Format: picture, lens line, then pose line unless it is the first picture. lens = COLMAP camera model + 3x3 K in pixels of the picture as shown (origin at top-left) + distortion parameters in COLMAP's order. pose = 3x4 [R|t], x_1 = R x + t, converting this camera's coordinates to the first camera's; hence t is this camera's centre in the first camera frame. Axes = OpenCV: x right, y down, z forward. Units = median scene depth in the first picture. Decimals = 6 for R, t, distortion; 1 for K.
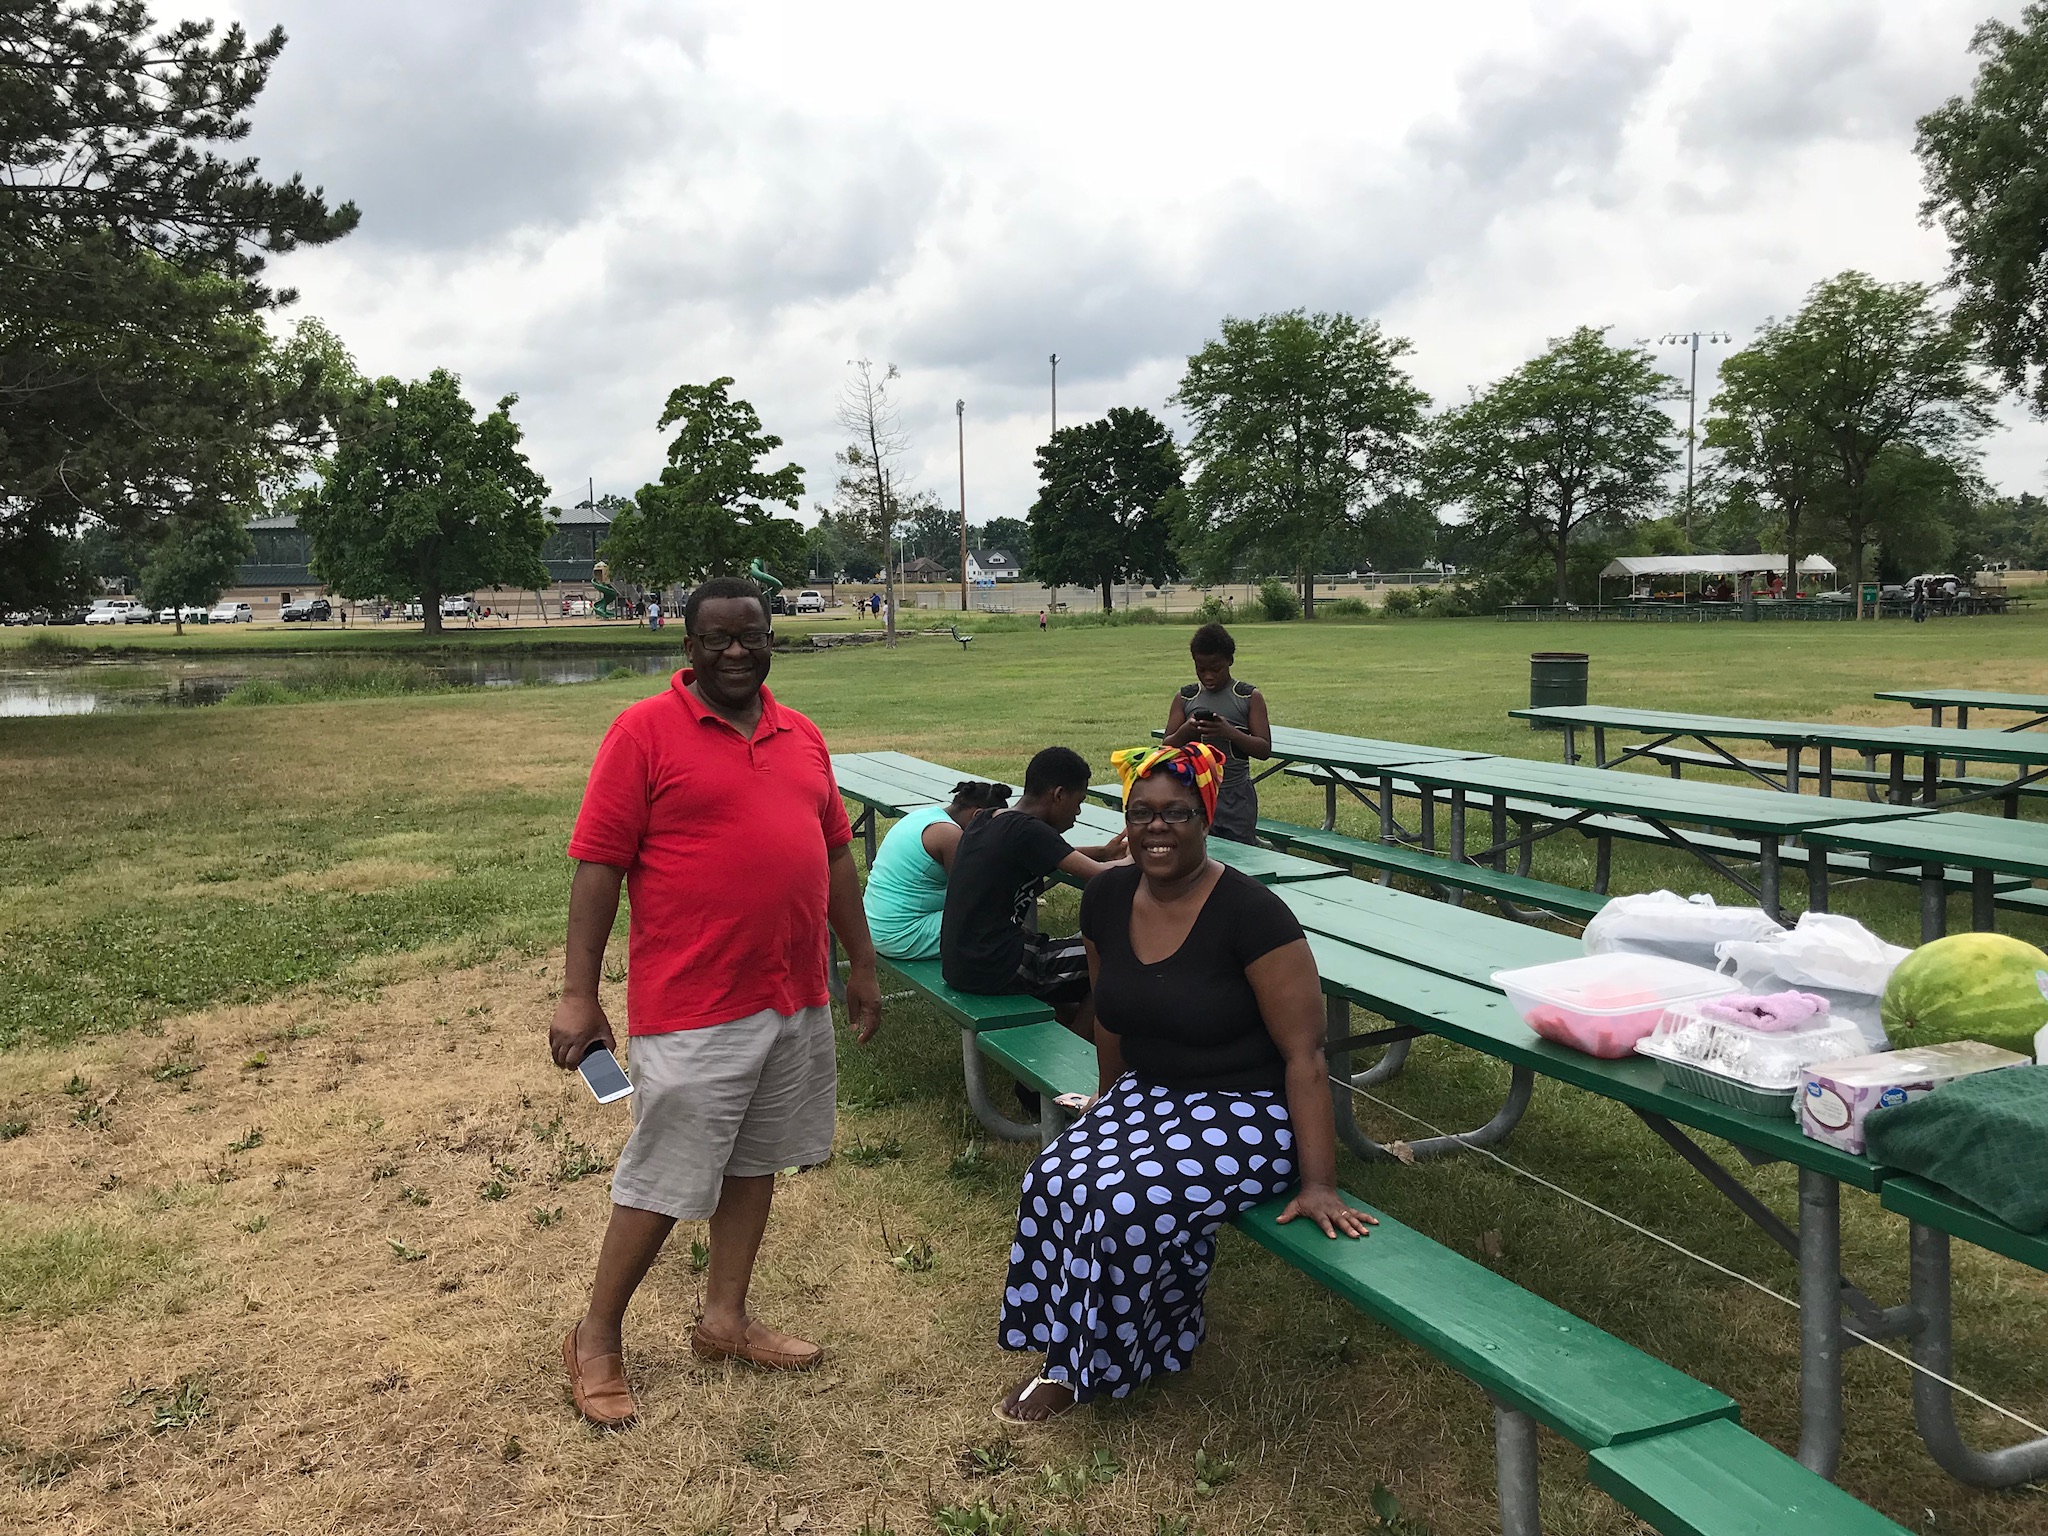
lens RADIAL K [[1670.4, 0, 1024.6], [0, 1670.4, 789.2], [0, 0, 1]] dist [0.026811, -0.024249]
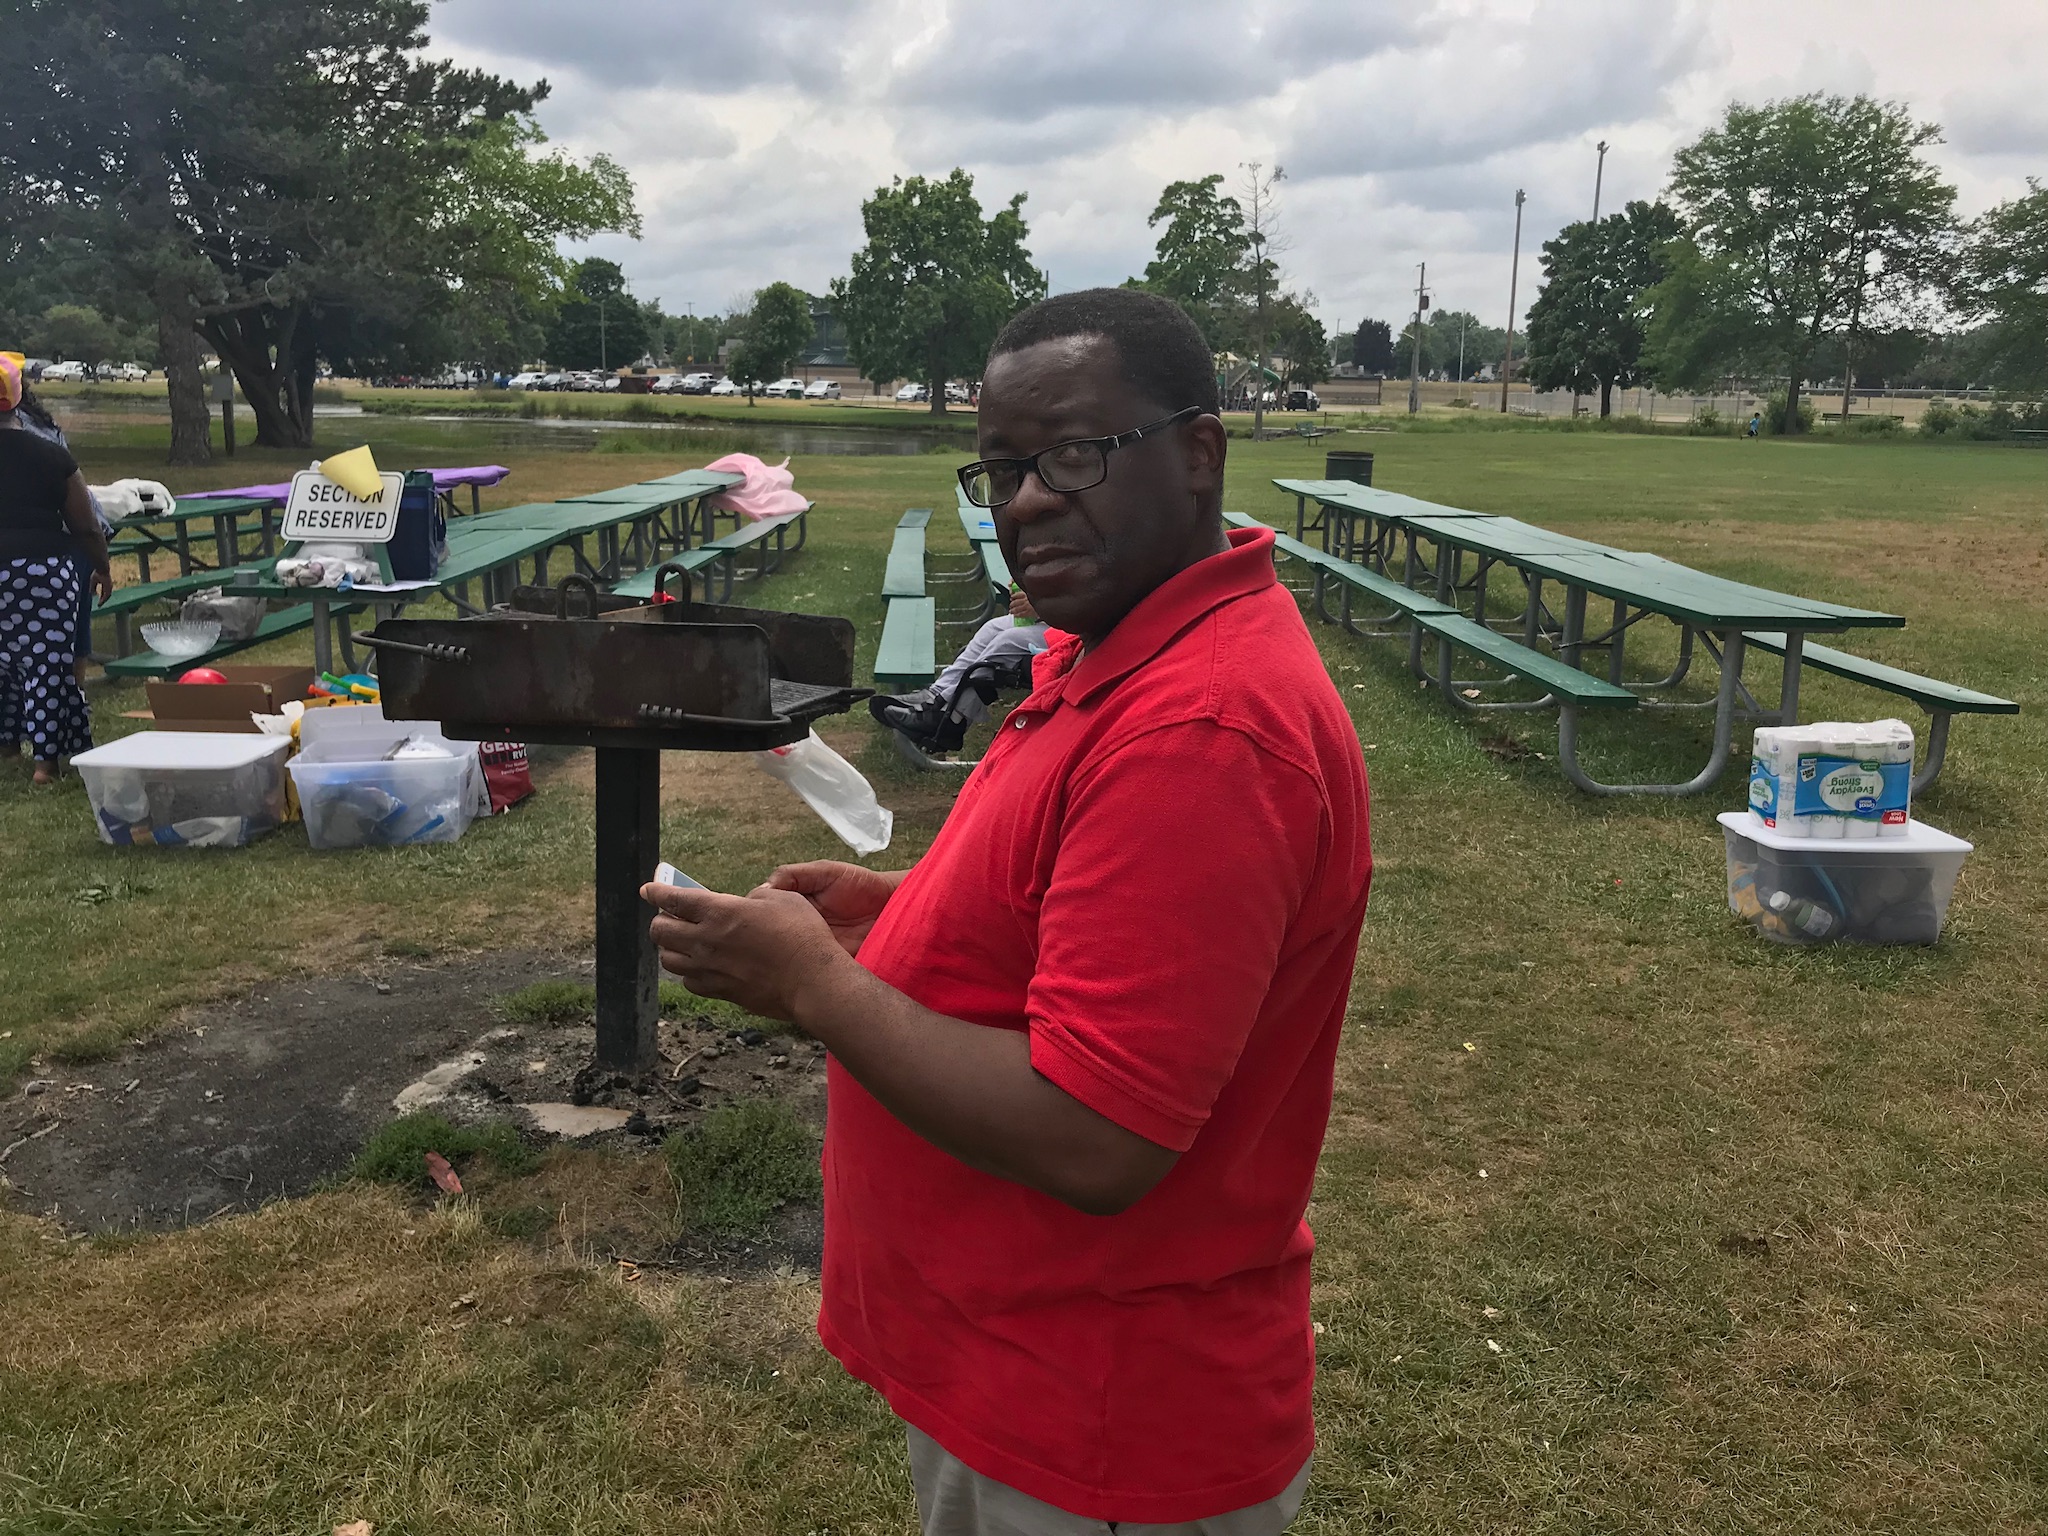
lens RADIAL K [[1670.4, 0, 1038.6], [0, 1670.4, 758.8], [0, 0, 1]] dist [0.026811, -0.024249]
pose [[0.934905, 0.111308, -0.336992, 0.119989], [-0.076297, 0.990378, 0.115453, 0.001468], [0.346600, -0.082226, 0.934402, -0.042092]]
